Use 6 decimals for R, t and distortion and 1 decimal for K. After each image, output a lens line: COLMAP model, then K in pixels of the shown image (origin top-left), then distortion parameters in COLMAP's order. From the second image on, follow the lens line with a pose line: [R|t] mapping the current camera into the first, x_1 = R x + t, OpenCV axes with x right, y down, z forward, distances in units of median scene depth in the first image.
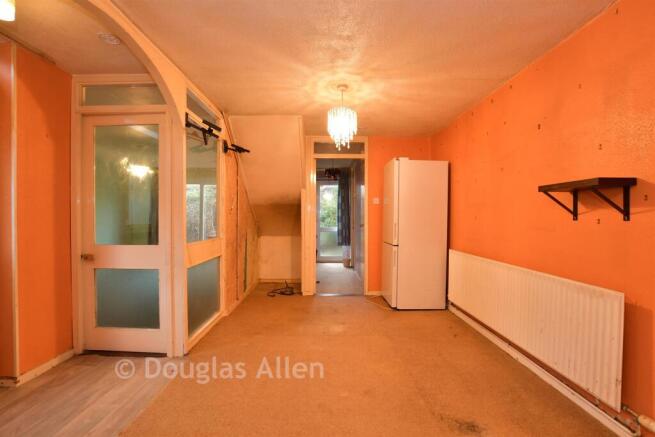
lens RADIAL K [[282.7, 0, 327.5], [0, 282.7, 218.5], [0, 0, 1]] dist [-0.000017, -0.000008]
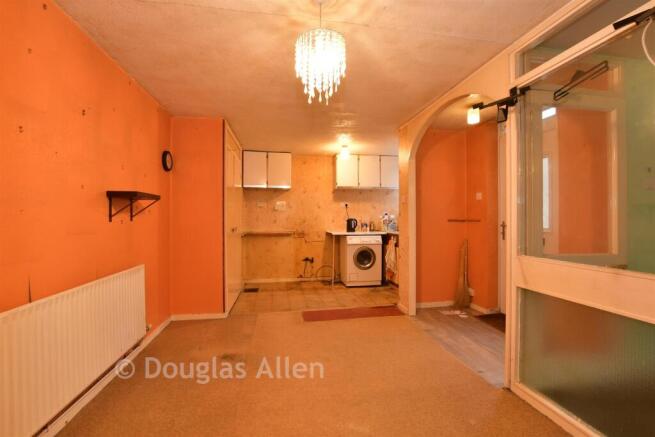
lens RADIAL K [[282.7, 0, 327.5], [0, 282.7, 218.5], [0, 0, 1]] dist [-0.000017, -0.000008]
pose [[-0.985766, -0.002472, -0.168107, 0.188663], [-0.002068, 0.999995, -0.002573, -0.005147], [0.168112, -0.002189, -0.985765, 2.175304]]
